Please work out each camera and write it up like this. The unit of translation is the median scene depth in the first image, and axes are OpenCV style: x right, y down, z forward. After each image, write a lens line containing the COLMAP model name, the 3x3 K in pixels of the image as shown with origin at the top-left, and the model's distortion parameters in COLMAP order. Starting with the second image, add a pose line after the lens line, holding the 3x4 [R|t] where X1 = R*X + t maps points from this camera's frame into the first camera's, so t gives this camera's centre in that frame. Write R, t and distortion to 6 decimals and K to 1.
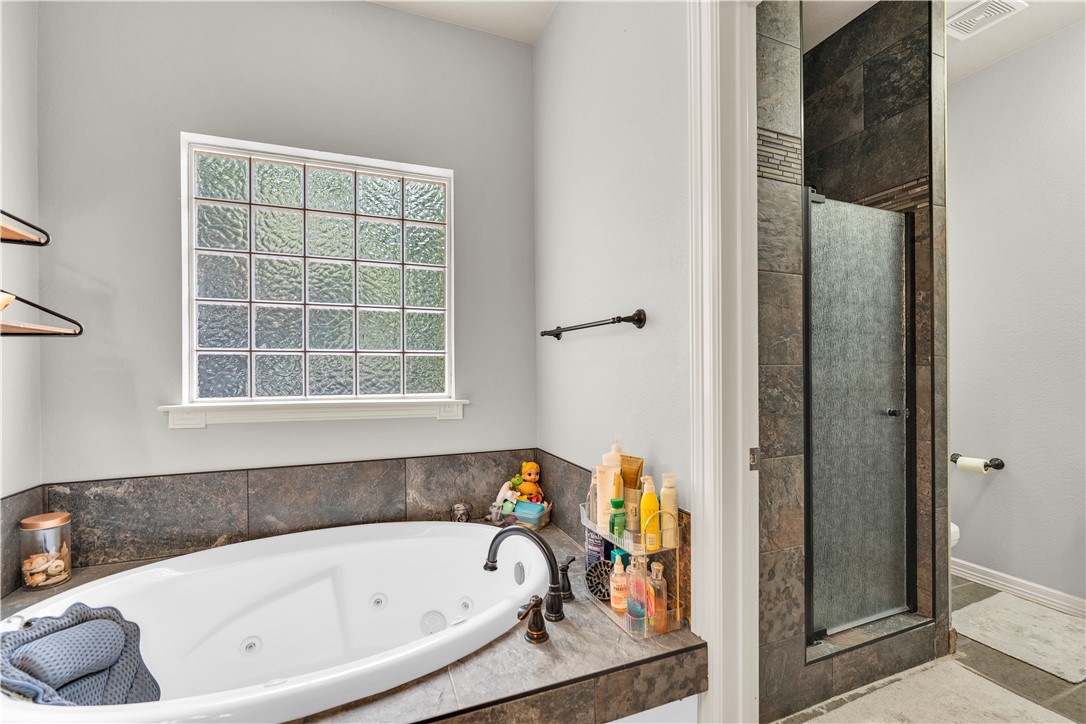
lens RADIAL K [[451.8, 0, 539.5], [0, 451.8, 367.5], [0, 0, 1]] dist [-0.001366, -0.000393]
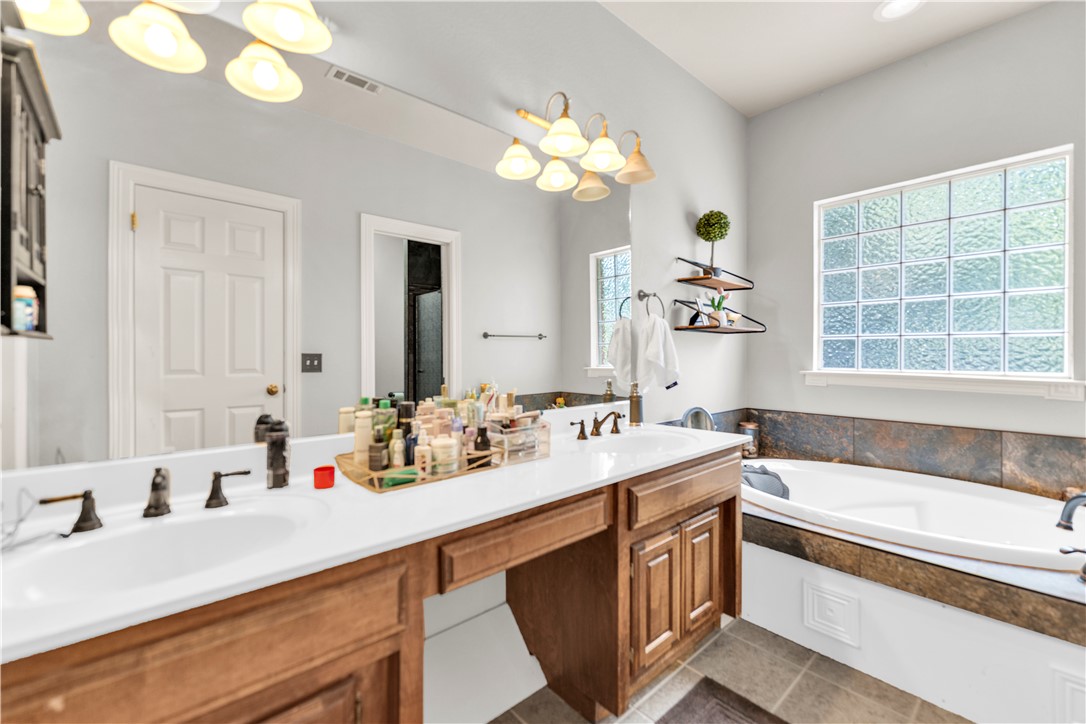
lens RADIAL K [[451.8, 0, 539.5], [0, 451.8, 367.5], [0, 0, 1]] dist [-0.001366, -0.000393]
pose [[0.346181, 0.038459, -0.937379, 0.360458], [0.005011, 0.999069, 0.042841, -0.002485], [0.938155, -0.019528, 0.345666, -0.451154]]
